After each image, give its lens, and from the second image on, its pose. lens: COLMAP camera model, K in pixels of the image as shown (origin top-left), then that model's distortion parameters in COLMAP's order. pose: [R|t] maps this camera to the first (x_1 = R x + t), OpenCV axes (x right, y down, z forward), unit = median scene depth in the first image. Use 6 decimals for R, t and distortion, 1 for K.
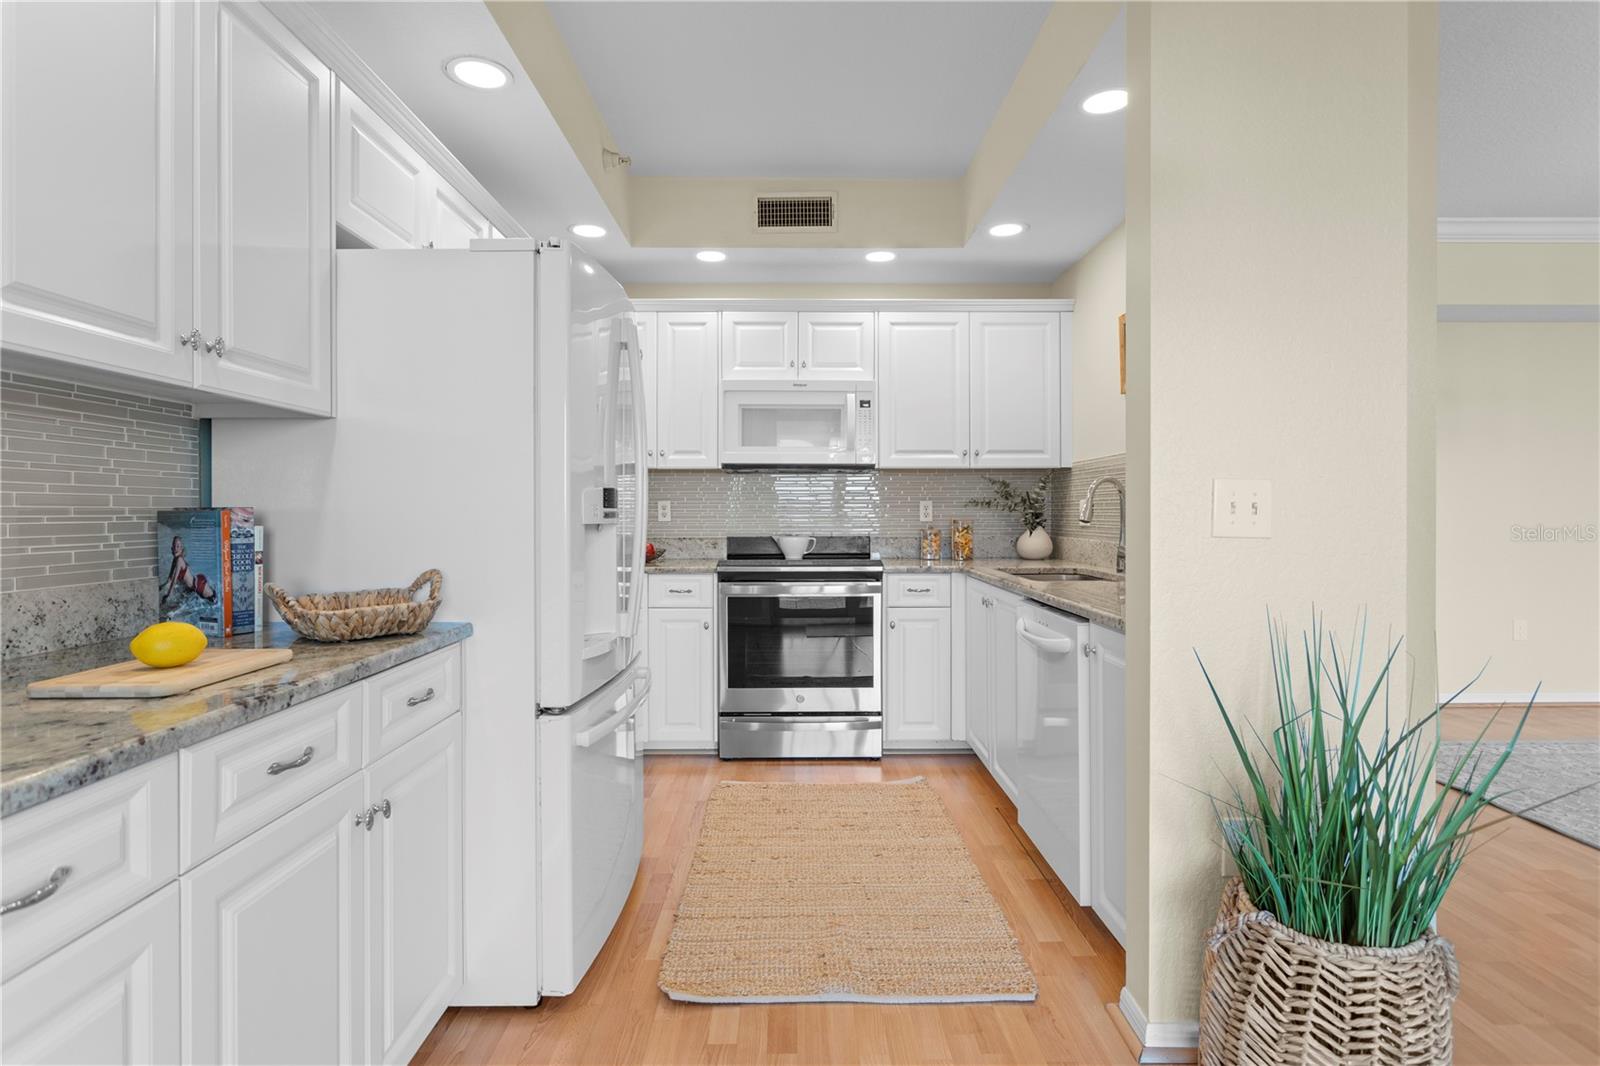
lens RADIAL K [[825.3, 0, 795.3], [0, 825.3, 501.4], [0, 0, 1]] dist [-0.005442, 0.009062]
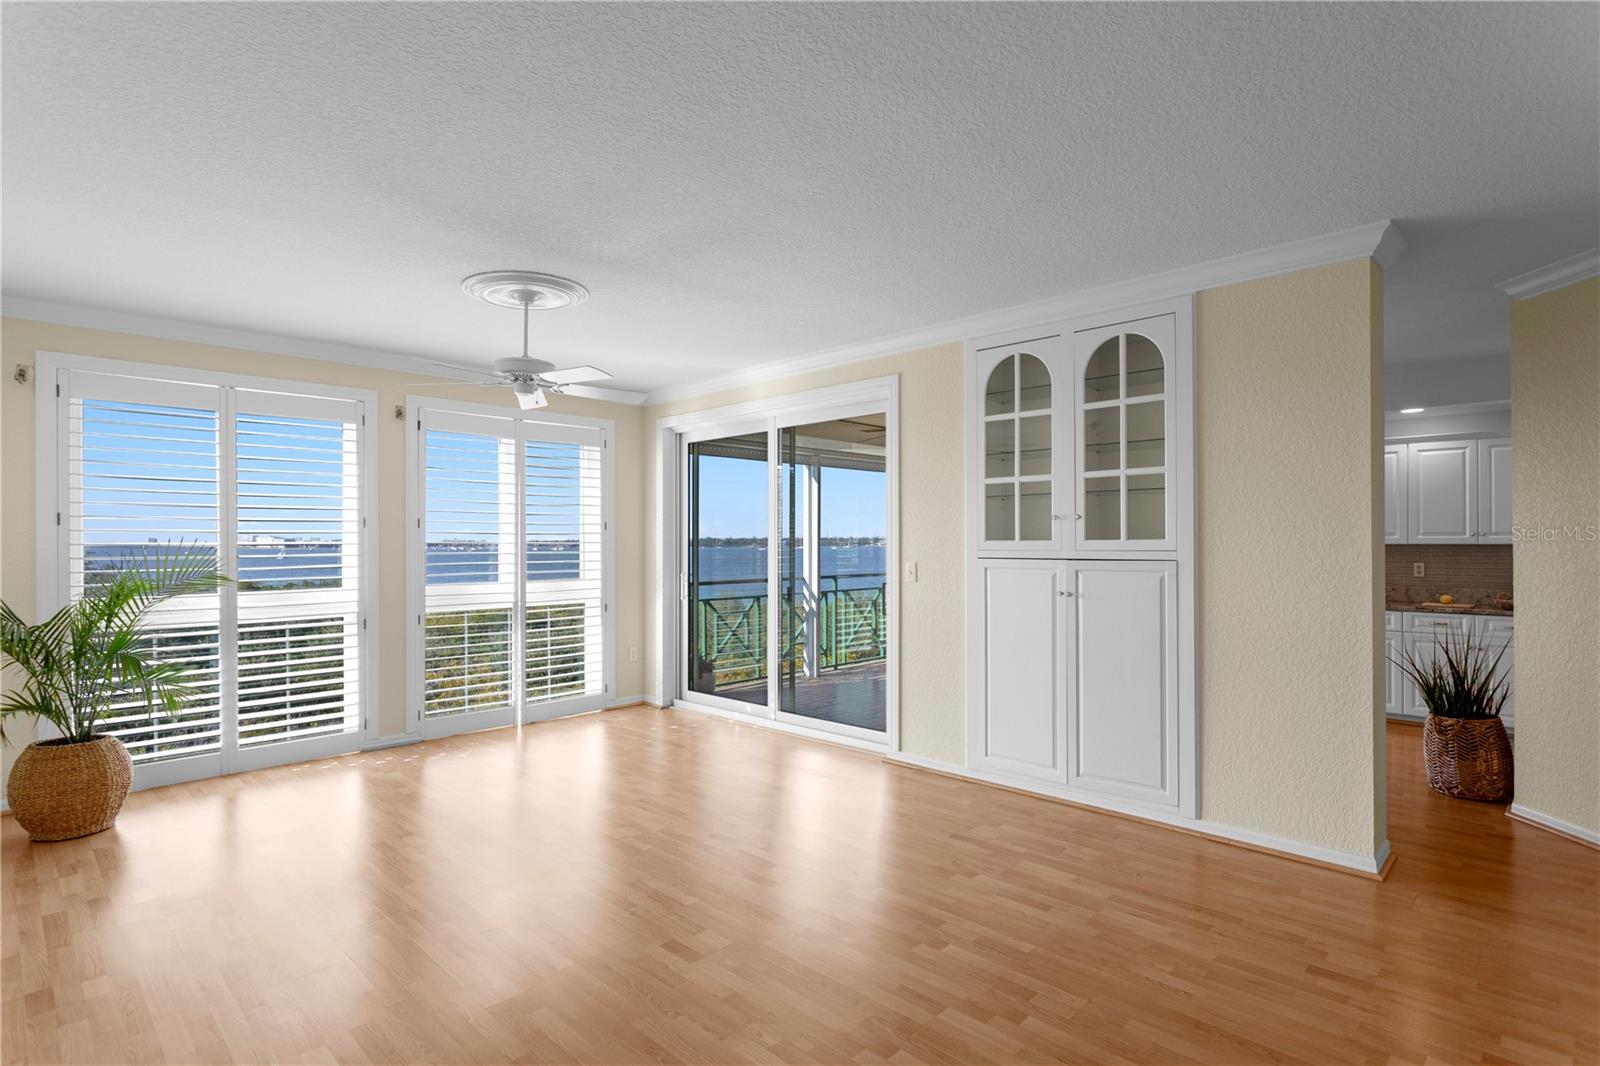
lens RADIAL K [[807.9, 0, 800.1], [0, 807.9, 539.8], [0, 0, 1]] dist [-0.000275, 0.000991]
pose [[-0.700365, 0.005720, -0.713762, 2.767308], [0.017332, 0.999809, -0.008995, -0.106923], [0.713574, -0.018671, -0.700331, 0.834167]]
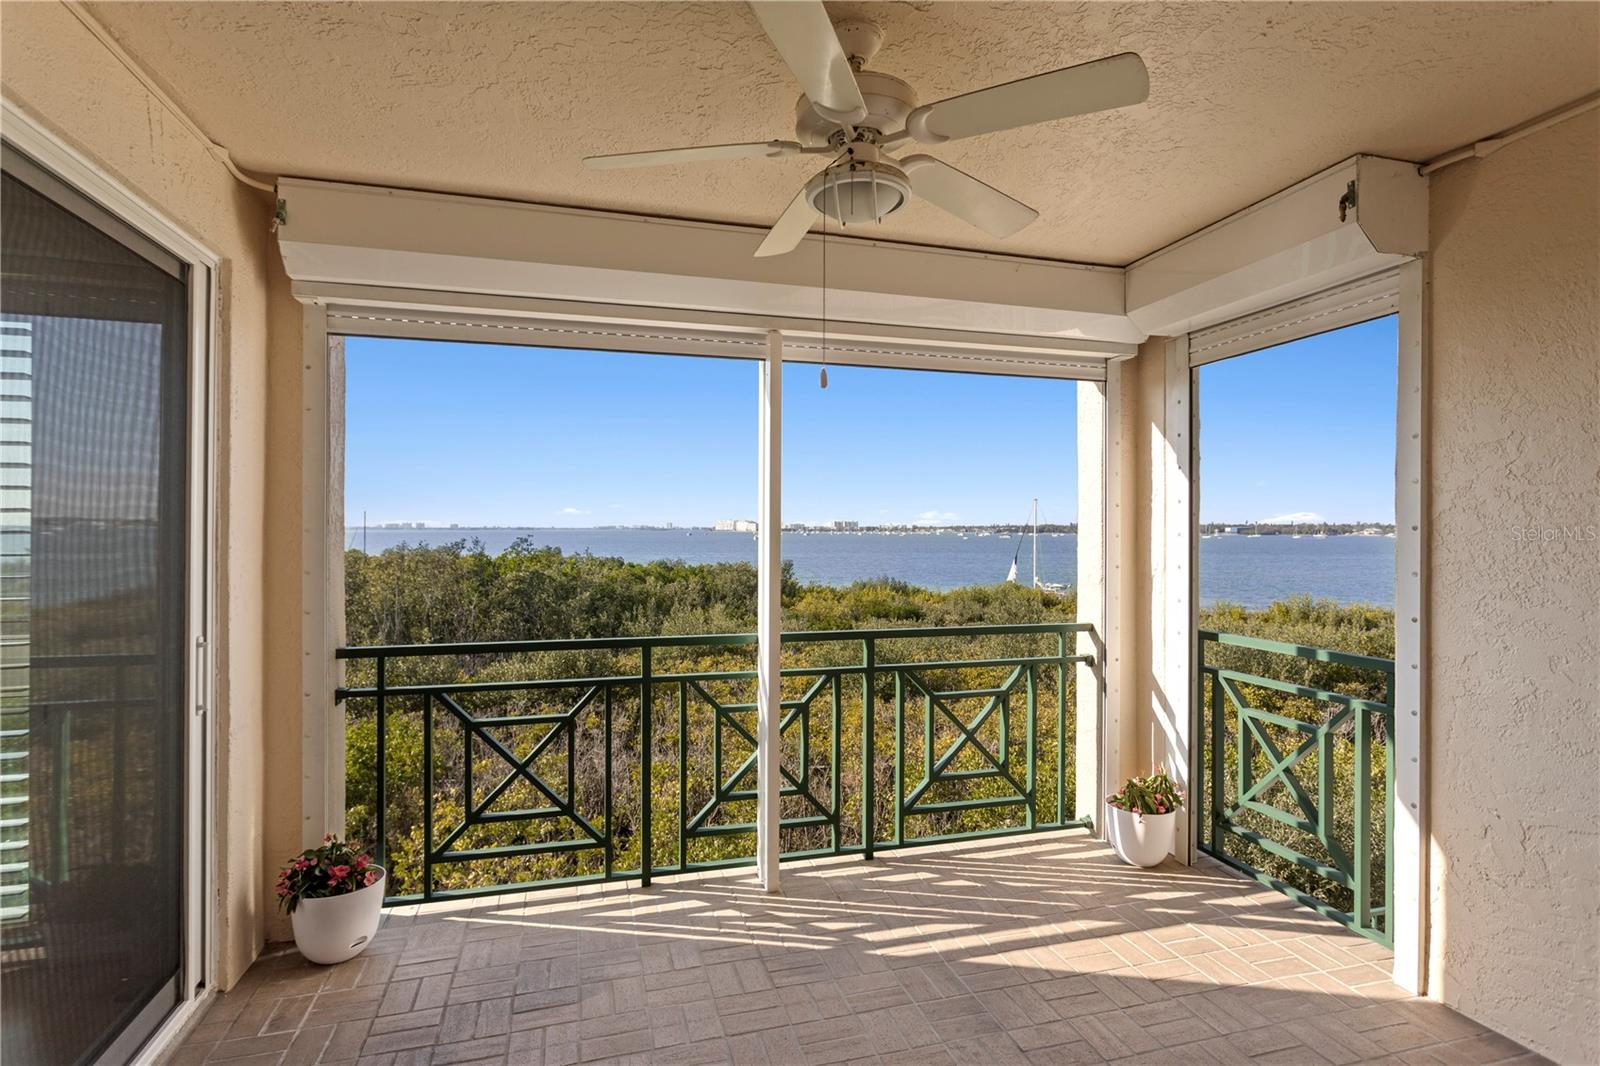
lens RADIAL K [[803.6, 0, 799.5], [0, 803.6, 527.2], [0, 0, 1]] dist [0.000621, 0.000686]
pose [[-0.963015, 0.002137, -0.269441, 0.535063], [0.005733, 0.999905, -0.012558, -0.153099], [0.269388, -0.013638, -0.962935, -0.228210]]
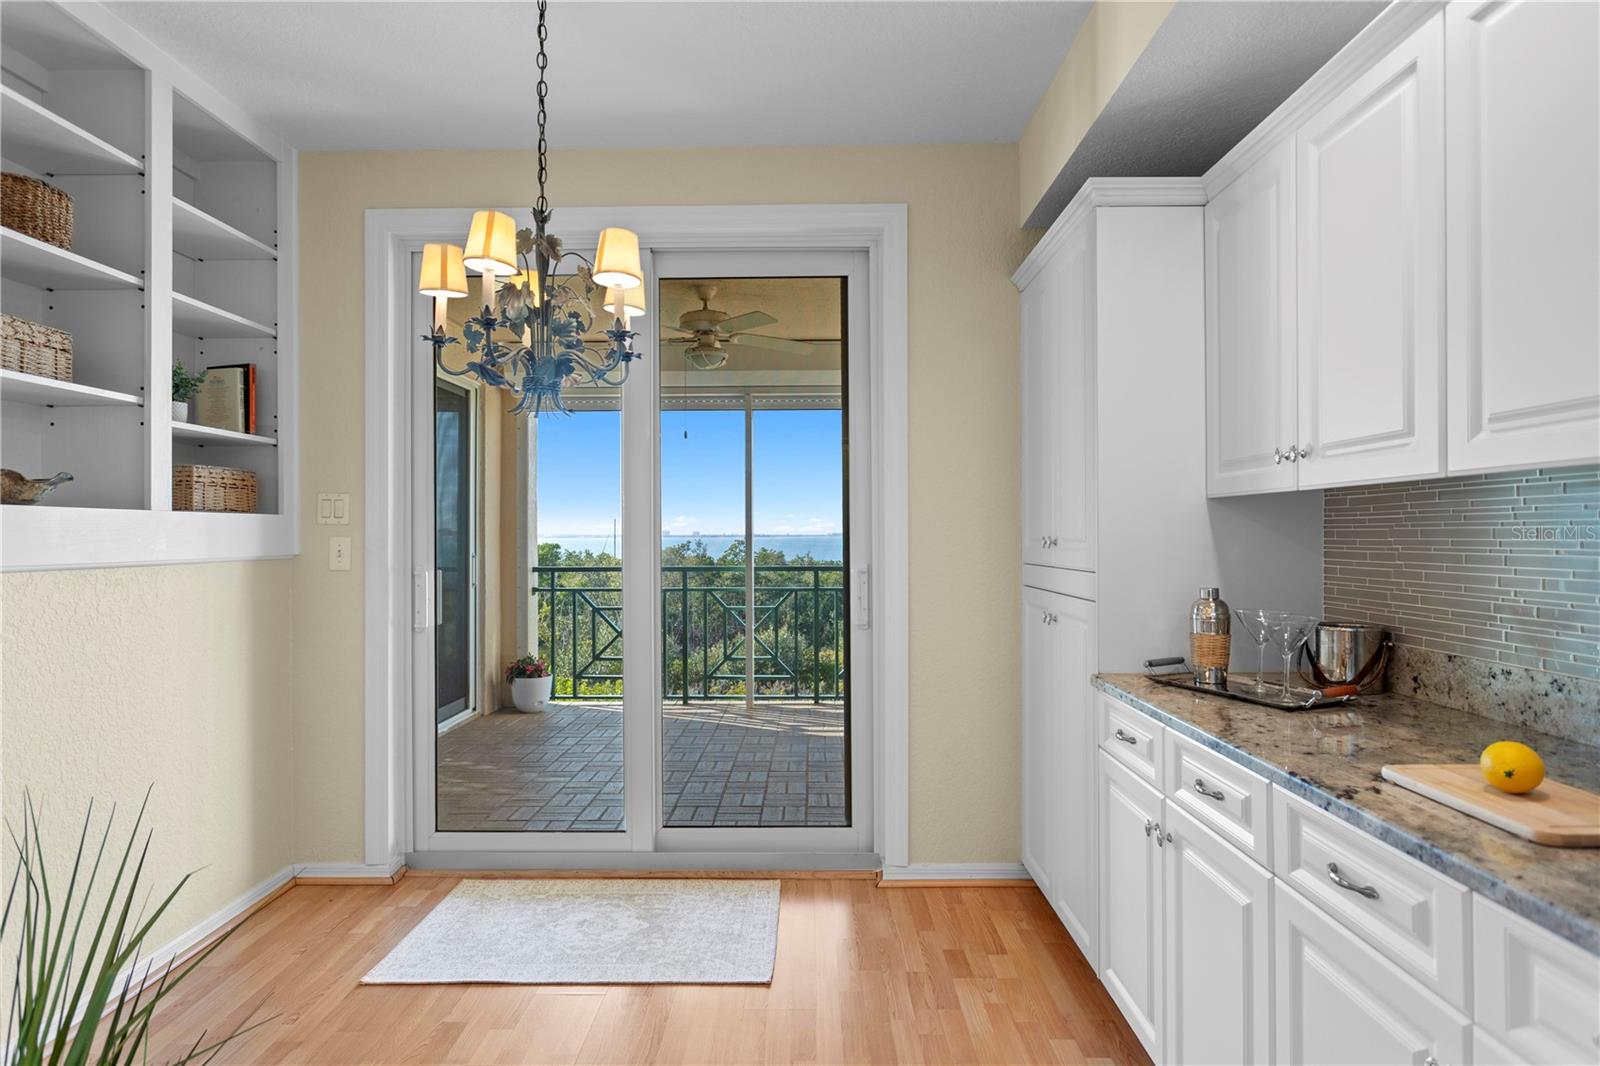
lens RADIAL K [[834.3, 0, 800.0], [0, 834.3, 533.0], [0, 0, 1]] dist [-0.000446, 0.009309]
pose [[-0.999853, 0.007412, 0.015430, 0.006931], [0.007148, 0.999828, -0.017094, -0.037723], [-0.015554, -0.016981, -0.999735, 0.990172]]
